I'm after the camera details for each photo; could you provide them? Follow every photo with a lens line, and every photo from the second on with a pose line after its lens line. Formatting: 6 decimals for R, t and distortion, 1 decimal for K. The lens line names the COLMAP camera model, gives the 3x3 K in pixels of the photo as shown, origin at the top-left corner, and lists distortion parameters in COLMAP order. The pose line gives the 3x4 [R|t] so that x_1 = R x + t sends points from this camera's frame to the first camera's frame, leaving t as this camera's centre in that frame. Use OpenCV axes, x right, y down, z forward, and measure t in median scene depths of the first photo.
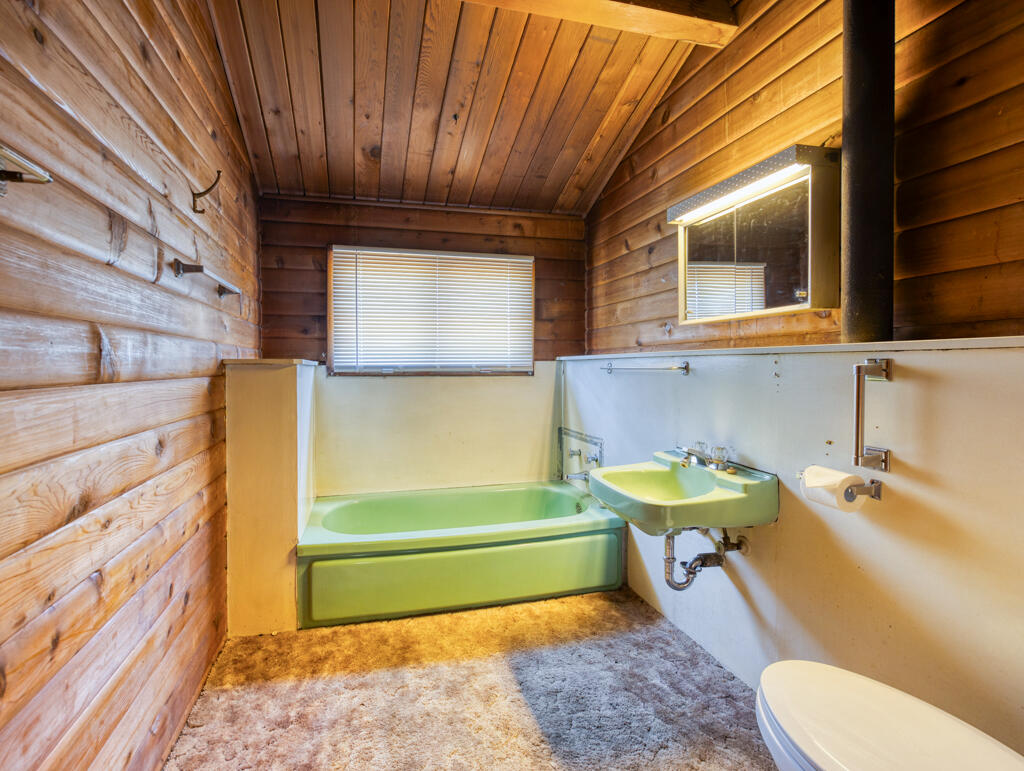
lens RADIAL K [[456.2, 0, 511.6], [0, 456.2, 375.4], [0, 0, 1]] dist [-0.001519, -0.000245]
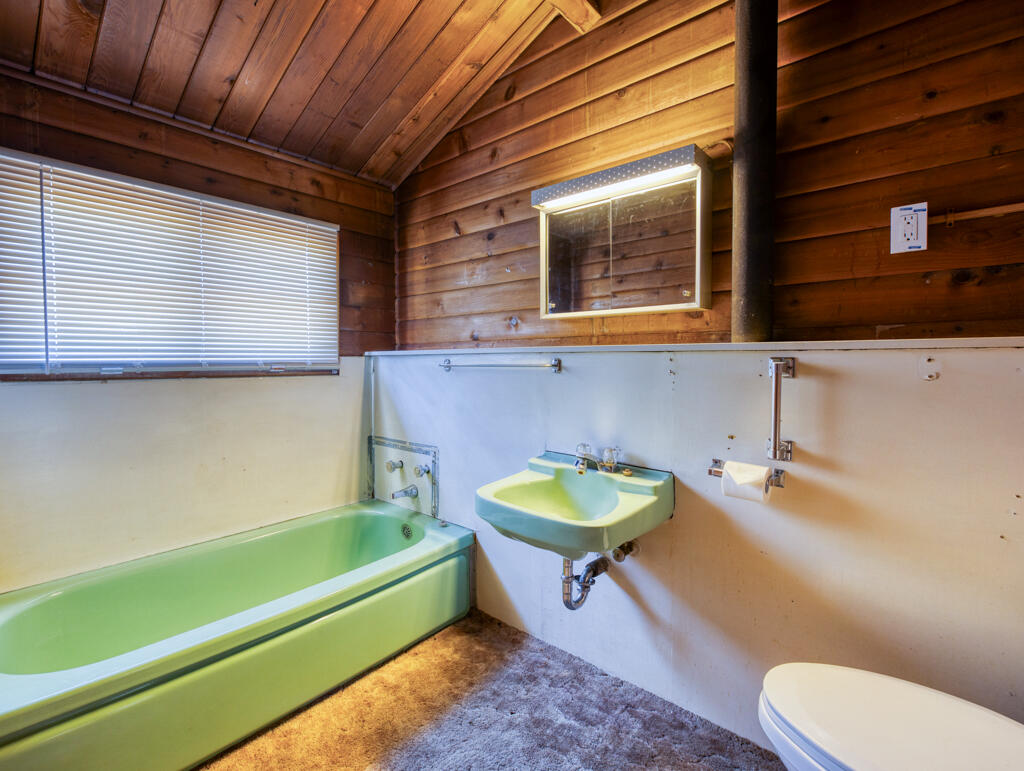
lens RADIAL K [[456.2, 0, 511.6], [0, 456.2, 375.4], [0, 0, 1]] dist [-0.001519, -0.000245]
pose [[0.849563, -0.015755, 0.527252, -0.164508], [0.010630, 0.999862, 0.012750, -0.007575], [-0.527380, -0.005227, 0.849614, 0.224231]]
